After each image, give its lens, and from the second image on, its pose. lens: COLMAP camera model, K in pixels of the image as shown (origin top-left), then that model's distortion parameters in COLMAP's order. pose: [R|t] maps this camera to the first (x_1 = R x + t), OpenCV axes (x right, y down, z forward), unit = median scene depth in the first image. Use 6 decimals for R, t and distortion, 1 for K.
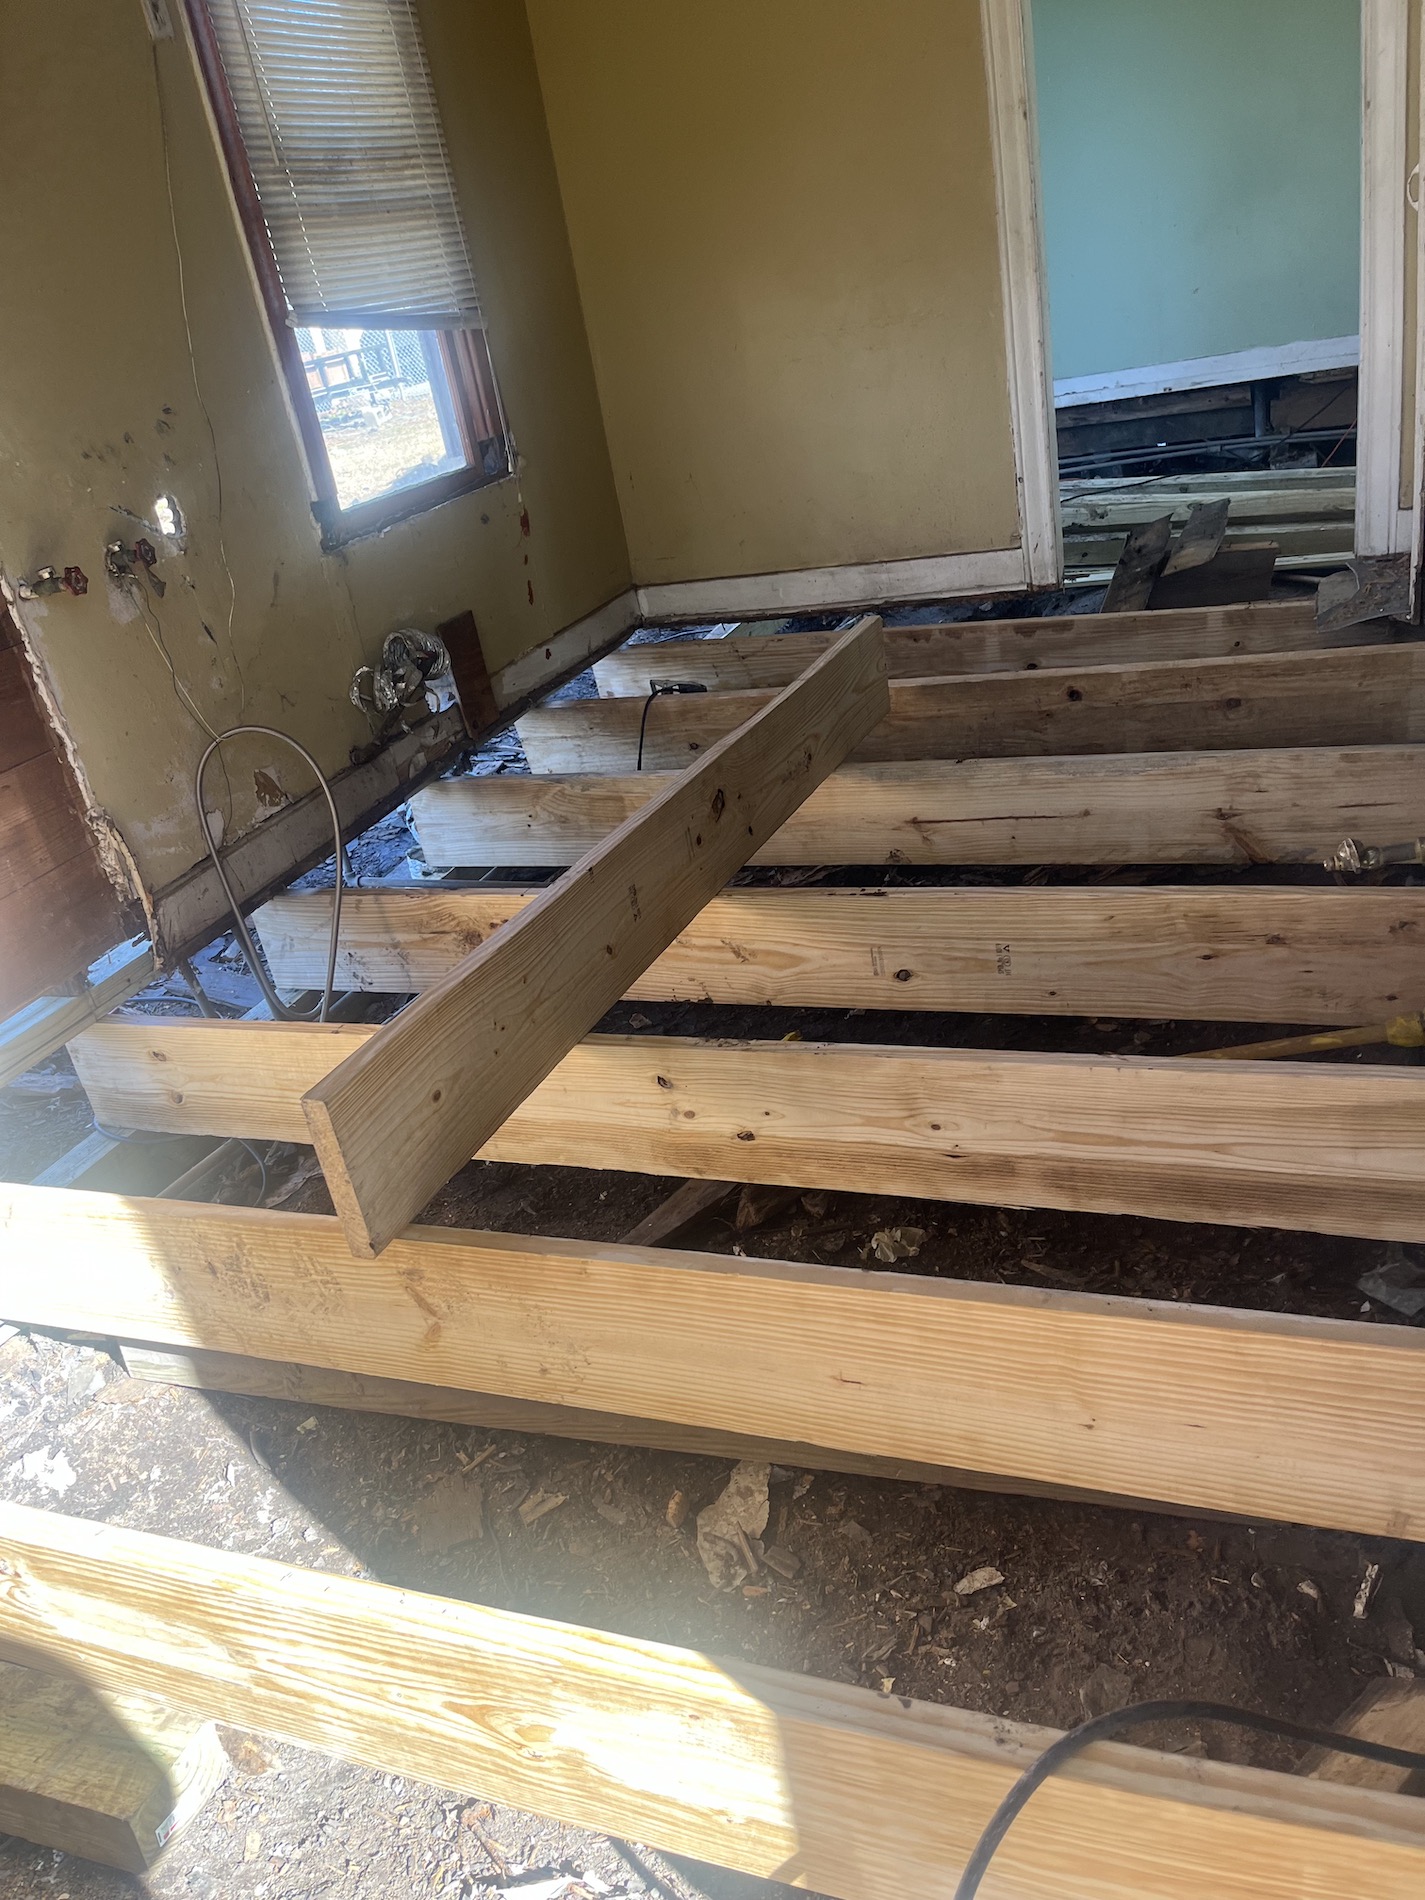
lens RADIAL K [[1441.9, 0, 703.4], [0, 1441.9, 963.2], [0, 0, 1]] dist [0.029679, -0.011458]
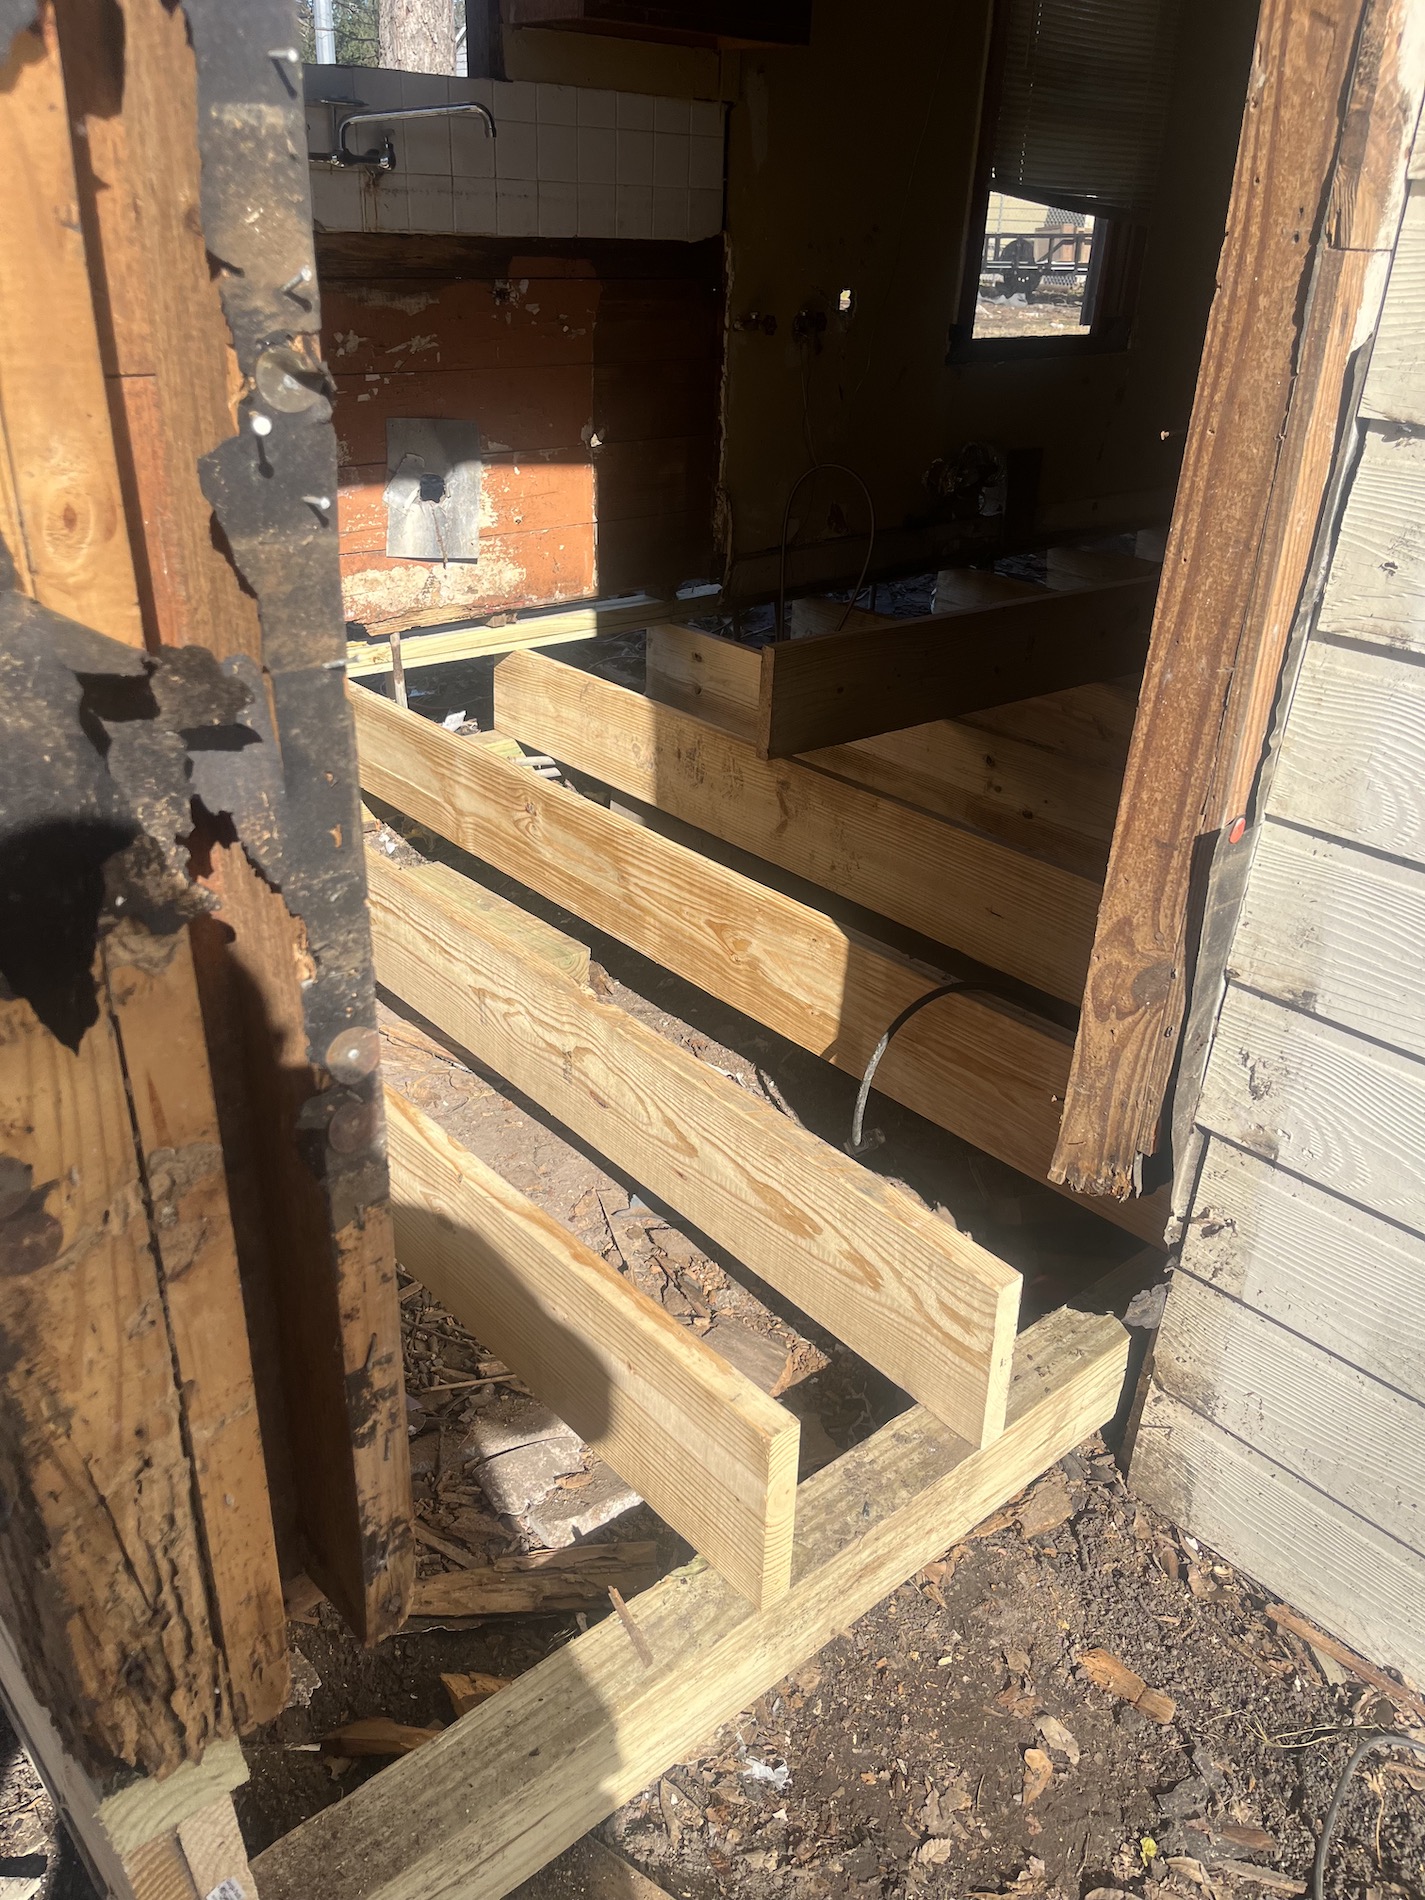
lens RADIAL K [[1441.9, 0, 713.5], [0, 1441.9, 957.5], [0, 0, 1]] dist [0.029679, -0.011458]
pose [[0.866215, 0.394081, -0.307199, 0.214273], [-0.372948, 0.919066, 0.127387, 0.153126], [0.332537, 0.004224, 0.943081, -0.389780]]
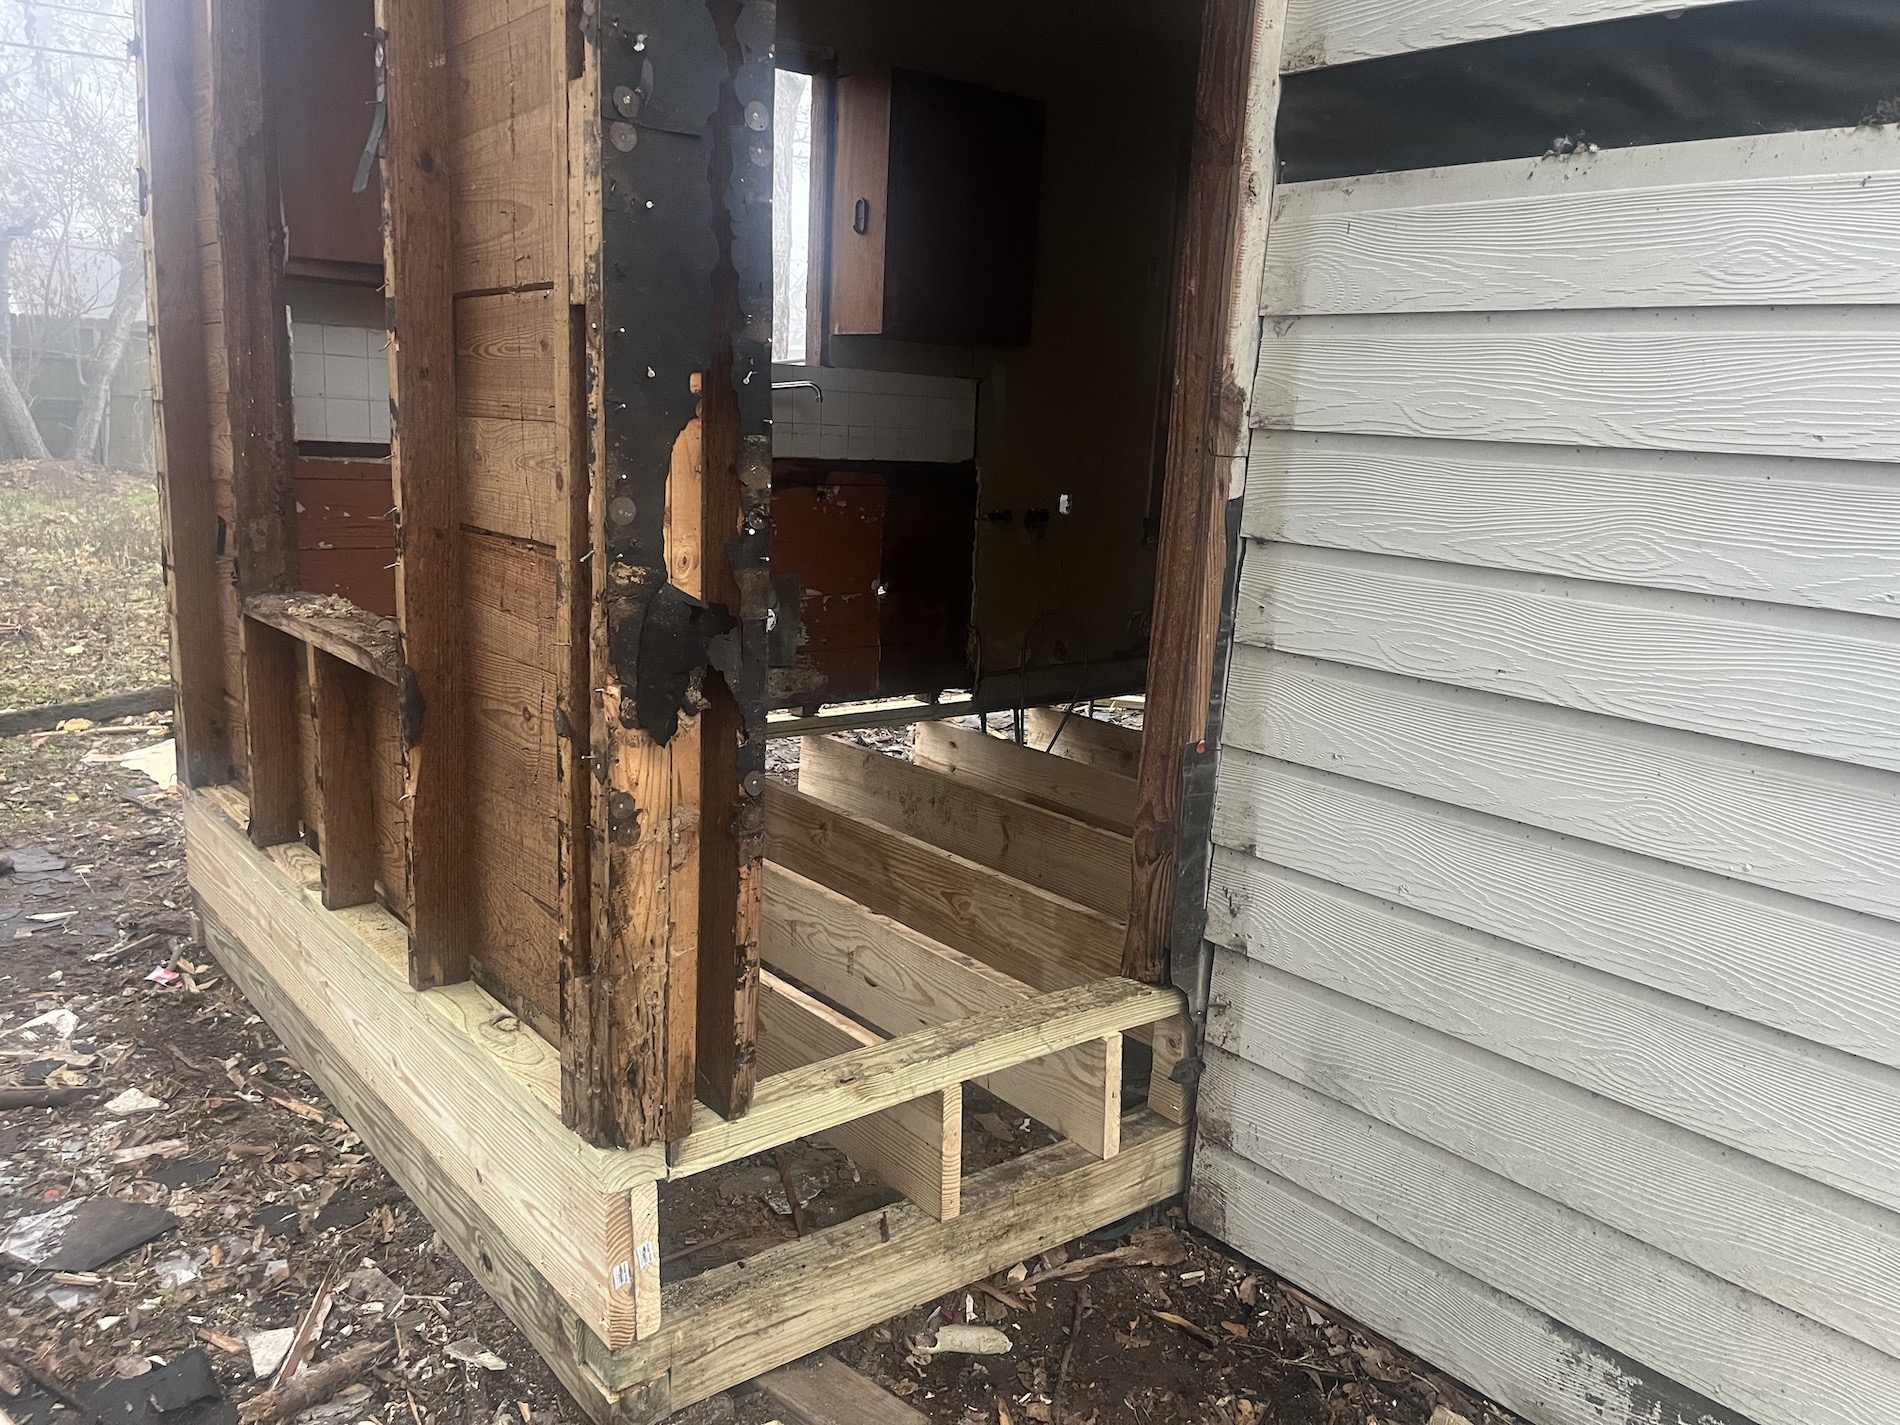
lens RADIAL K [[1441.9, 0, 954.6], [0, 1441.9, 704.9], [0, 0, 1]] dist [0.029679, -0.011458]
pose [[0.847068, 0.306307, -0.434341, 0.467909], [-0.393550, 0.910731, -0.125249, 0.261598], [0.357203, 0.277030, 0.891998, -0.775107]]
